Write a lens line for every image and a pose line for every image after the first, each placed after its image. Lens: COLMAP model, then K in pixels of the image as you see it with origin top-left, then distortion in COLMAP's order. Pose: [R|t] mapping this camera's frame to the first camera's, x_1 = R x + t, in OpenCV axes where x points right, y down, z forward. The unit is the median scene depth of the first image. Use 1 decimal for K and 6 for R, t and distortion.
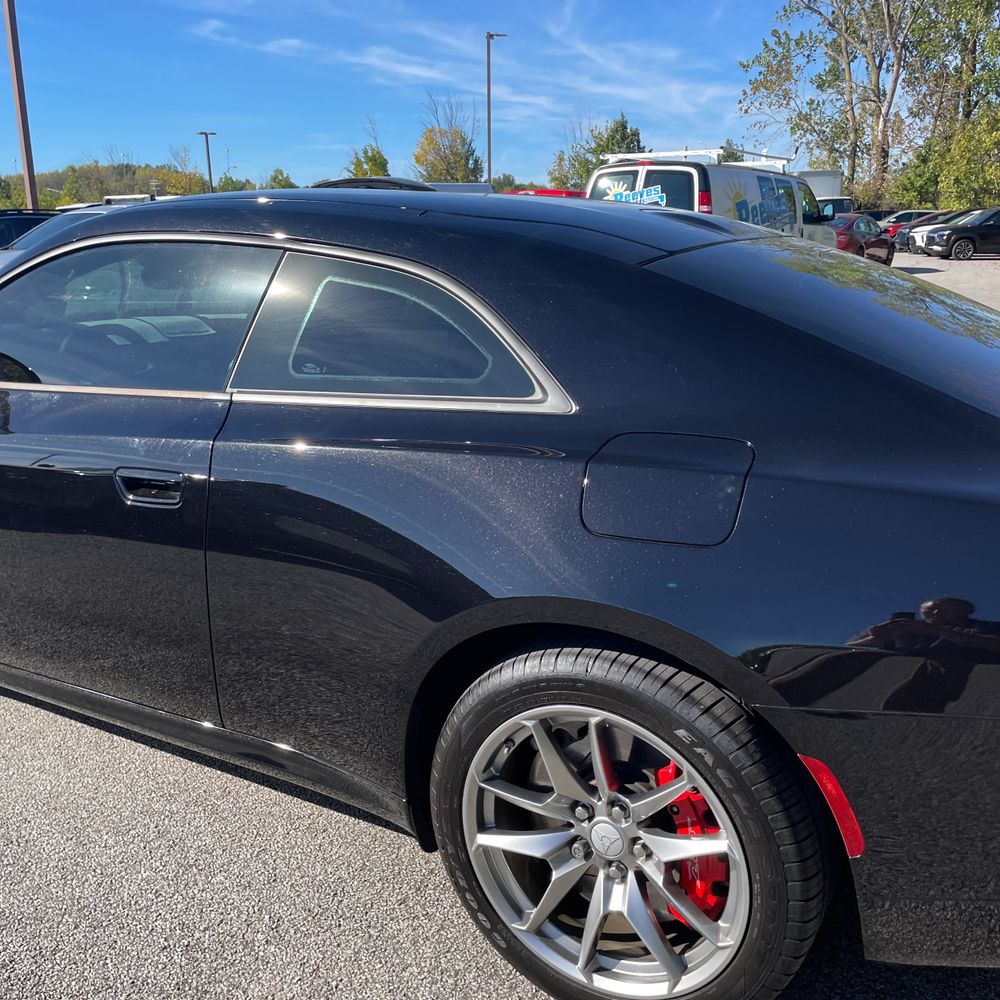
lens RADIAL K [[1005.2, 0, 503.3], [0, 1005.2, 515.4], [0, 0, 1]] dist [0.081566, -0.109508]
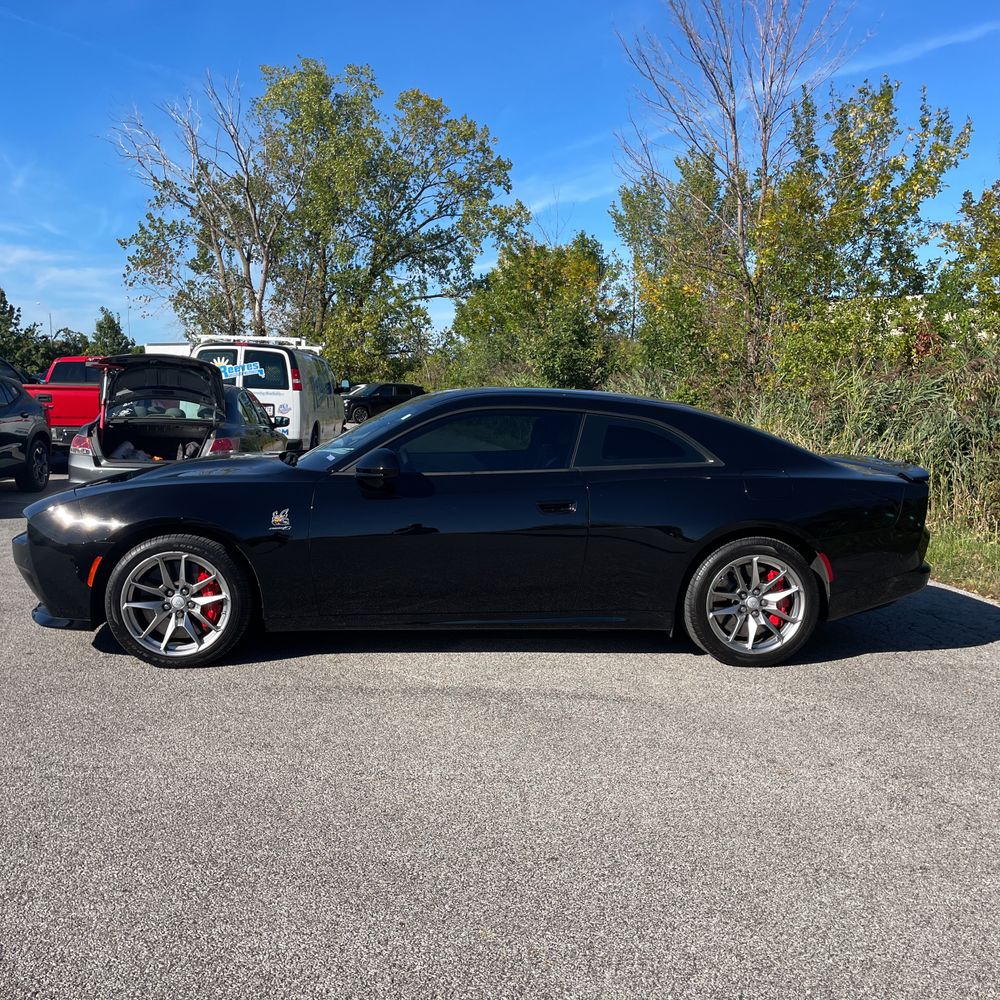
lens RADIAL K [[1005.2, 0, 503.3], [0, 1005.2, 515.4], [0, 0, 1]] dist [0.081566, -0.109508]
pose [[0.812848, -0.043824, 0.580826, -0.344038], [0.132795, 0.984848, -0.111535, 0.045416], [-0.567137, 0.167792, 0.806351, -0.162806]]
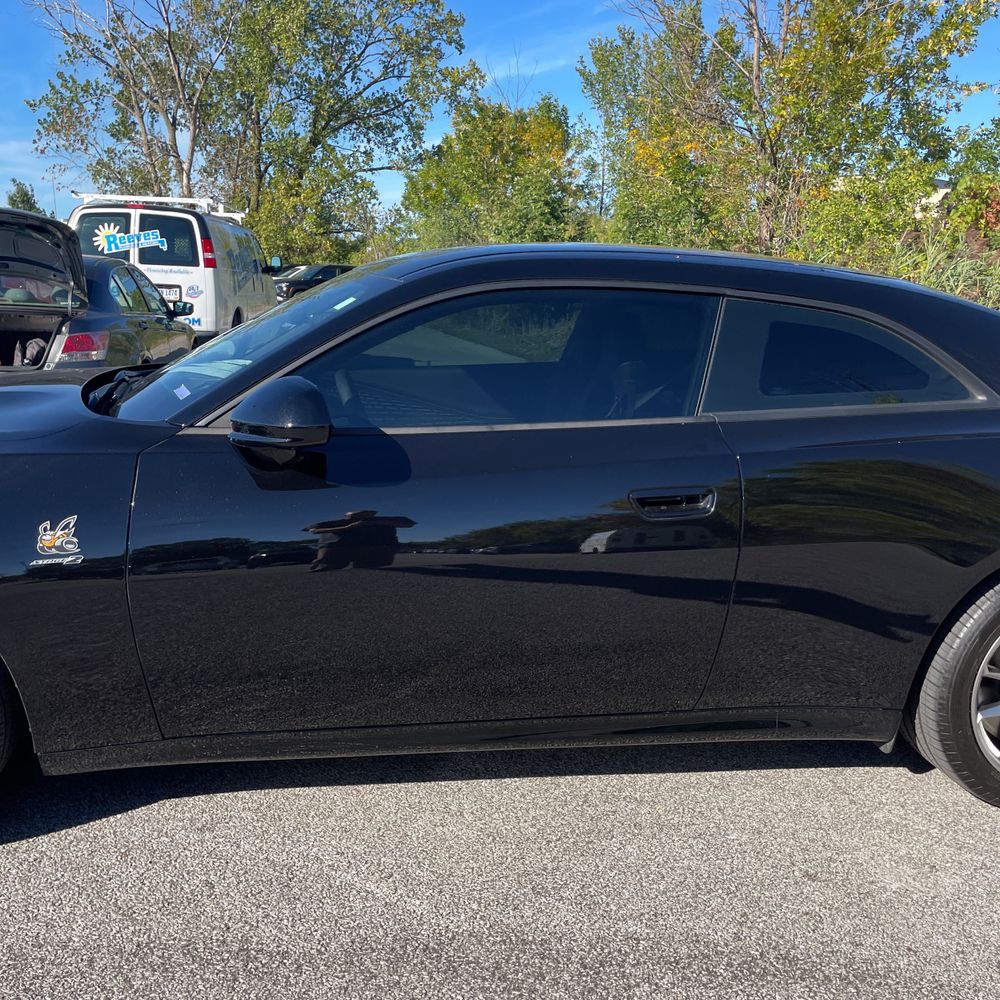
lens RADIAL K [[1005.2, 0, 503.3], [0, 1005.2, 515.4], [0, 0, 1]] dist [0.081566, -0.109508]
pose [[0.783493, -0.112665, 0.611101, -0.220773], [0.139968, 0.990151, 0.003094, -0.007512], [-0.605431, 0.083111, 0.791546, 0.039230]]
